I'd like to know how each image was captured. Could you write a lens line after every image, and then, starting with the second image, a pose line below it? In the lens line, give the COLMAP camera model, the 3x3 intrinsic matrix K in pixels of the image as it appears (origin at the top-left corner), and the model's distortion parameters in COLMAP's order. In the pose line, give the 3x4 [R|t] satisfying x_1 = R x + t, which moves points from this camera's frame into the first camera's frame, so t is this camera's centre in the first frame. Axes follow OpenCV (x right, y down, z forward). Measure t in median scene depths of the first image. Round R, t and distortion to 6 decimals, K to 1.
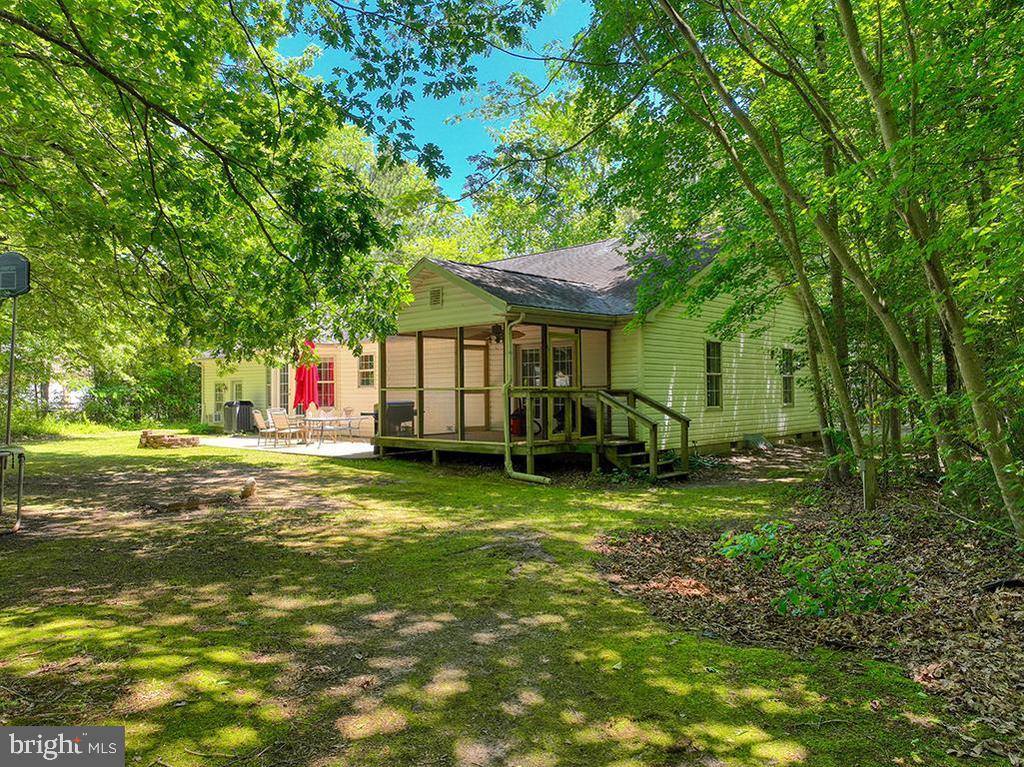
lens RADIAL K [[702.4, 0, 512.5], [0, 702.4, 384.3], [0, 0, 1]] dist [0.006357, -0.012579]
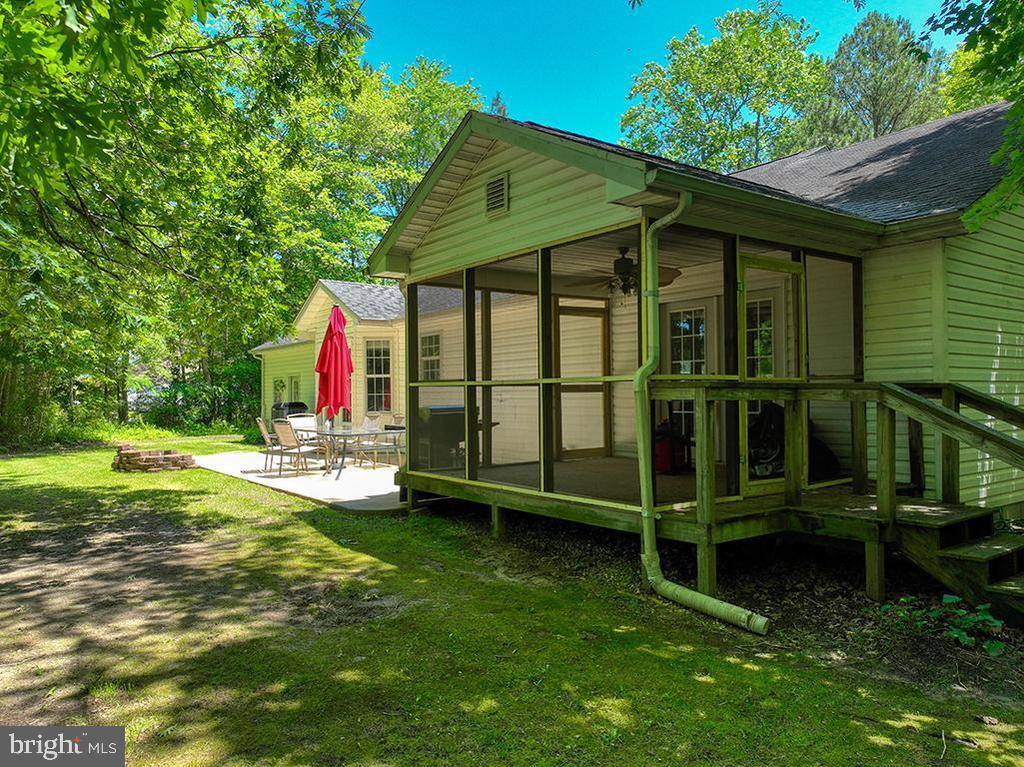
lens RADIAL K [[702.4, 0, 518.0], [0, 702.4, 381.3], [0, 0, 1]] dist [0.006357, -0.012579]
pose [[0.983911, -0.002847, -0.178635, -0.007261], [0.002012, 0.999986, -0.004855, 0.008349], [0.178646, 0.004417, 0.983903, 0.501430]]
